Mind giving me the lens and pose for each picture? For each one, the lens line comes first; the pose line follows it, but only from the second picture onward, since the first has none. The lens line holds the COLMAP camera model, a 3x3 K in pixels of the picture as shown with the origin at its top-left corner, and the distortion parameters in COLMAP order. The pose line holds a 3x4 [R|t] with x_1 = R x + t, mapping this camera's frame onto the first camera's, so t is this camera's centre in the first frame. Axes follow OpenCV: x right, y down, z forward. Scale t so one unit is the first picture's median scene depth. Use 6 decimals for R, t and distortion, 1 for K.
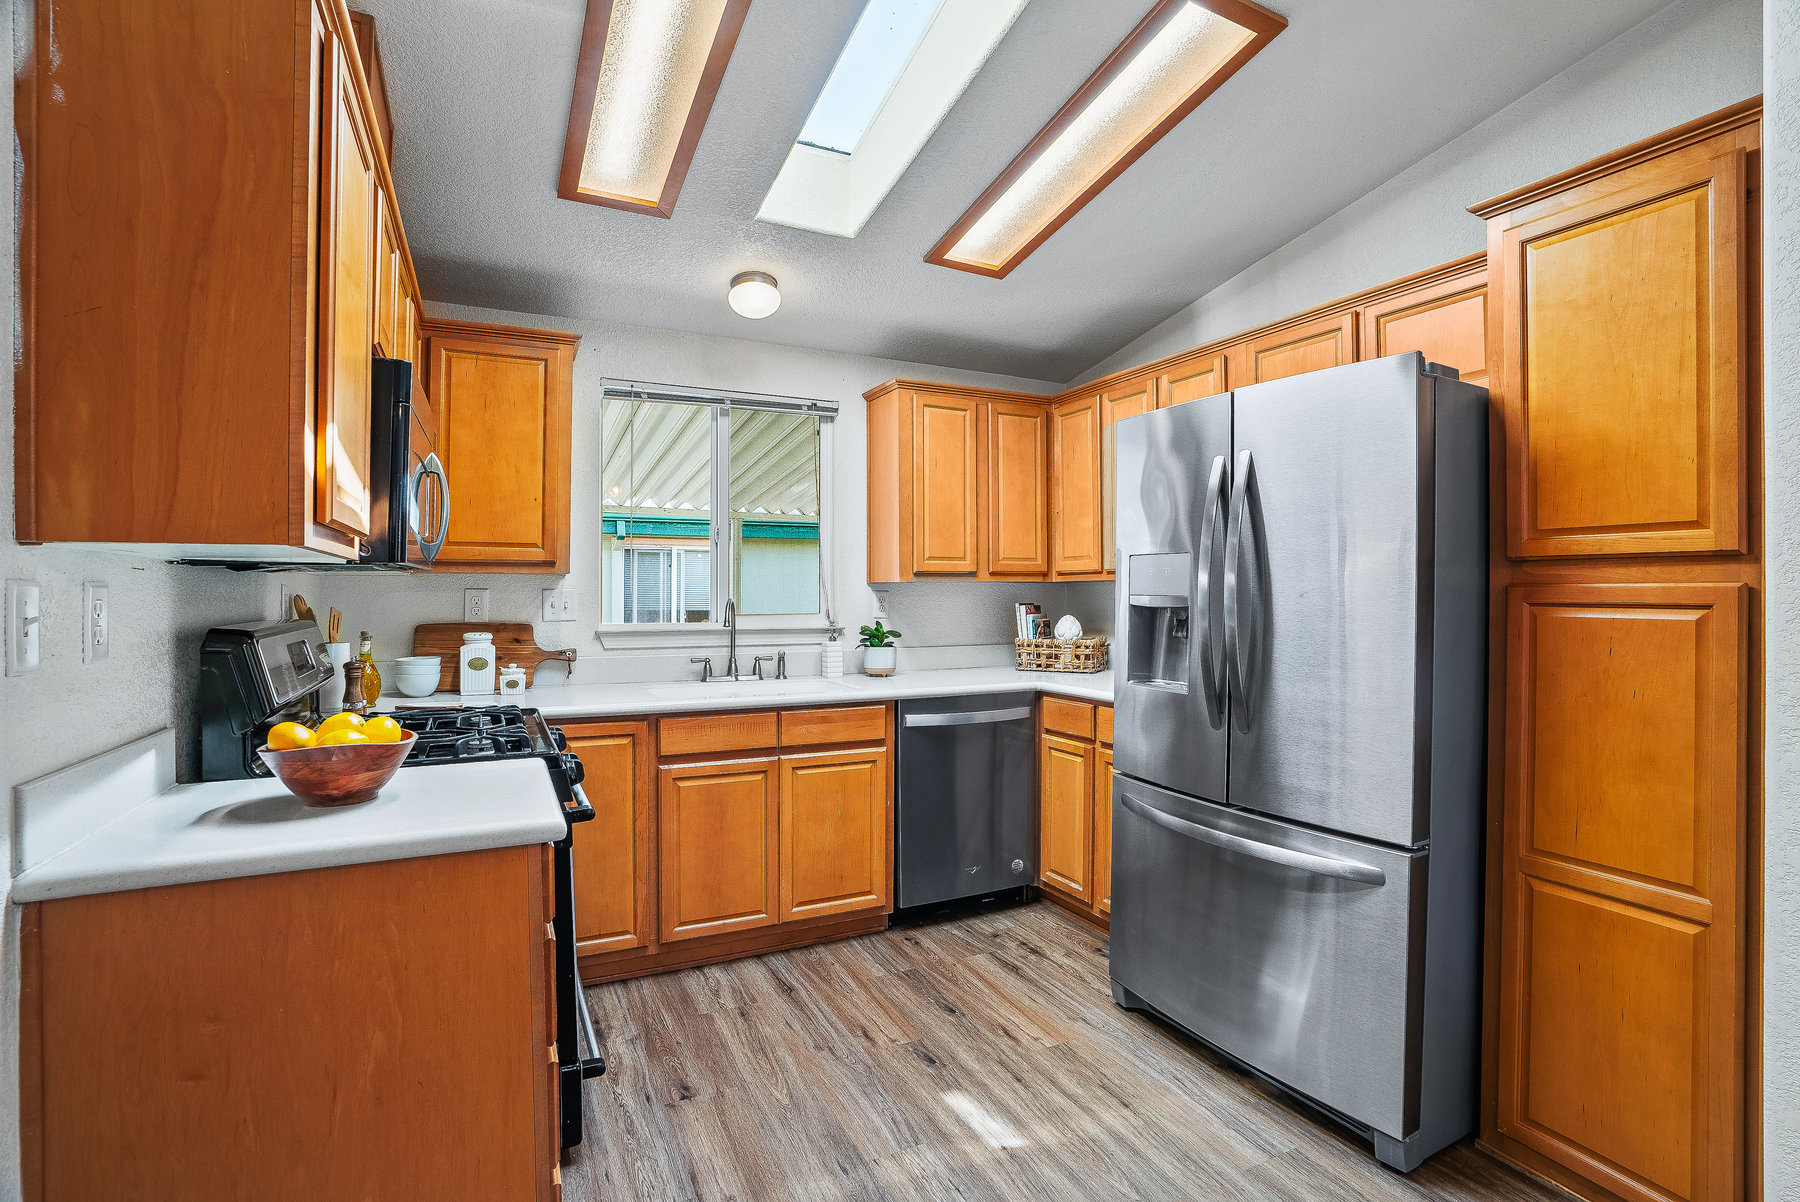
lens RADIAL K [[834.7, 0, 890.9], [0, 834.7, 598.4], [0, 0, 1]] dist [-0.031208, -0.000091]
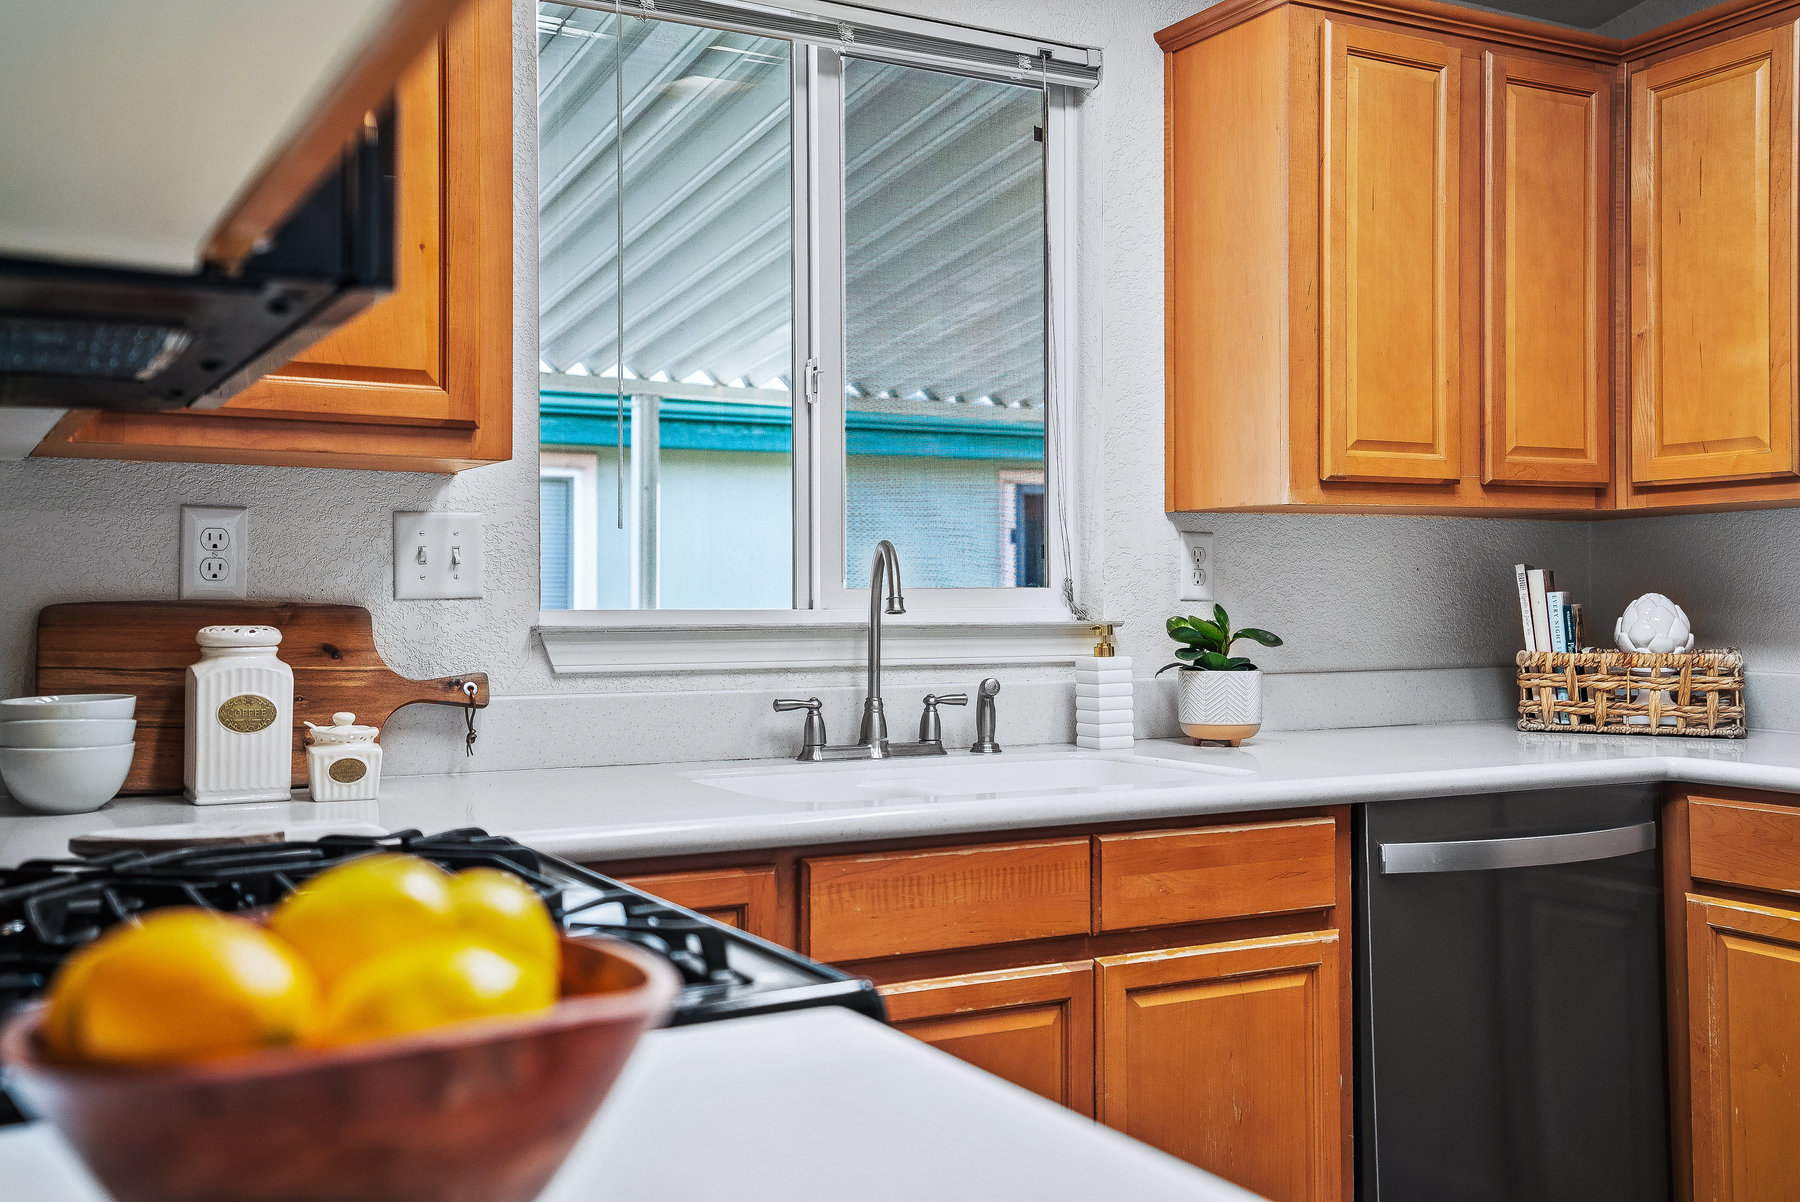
lens RADIAL K [[1697.1, 0, 904.2], [0, 1697.1, 591.1], [0, 0, 1]] dist [0.105436, 0.000000]
pose [[0.997728, -0.001148, 0.067363, -0.224118], [0.001745, 0.999960, -0.008811, 0.028267], [-0.067350, 0.008909, 0.997690, 0.212431]]
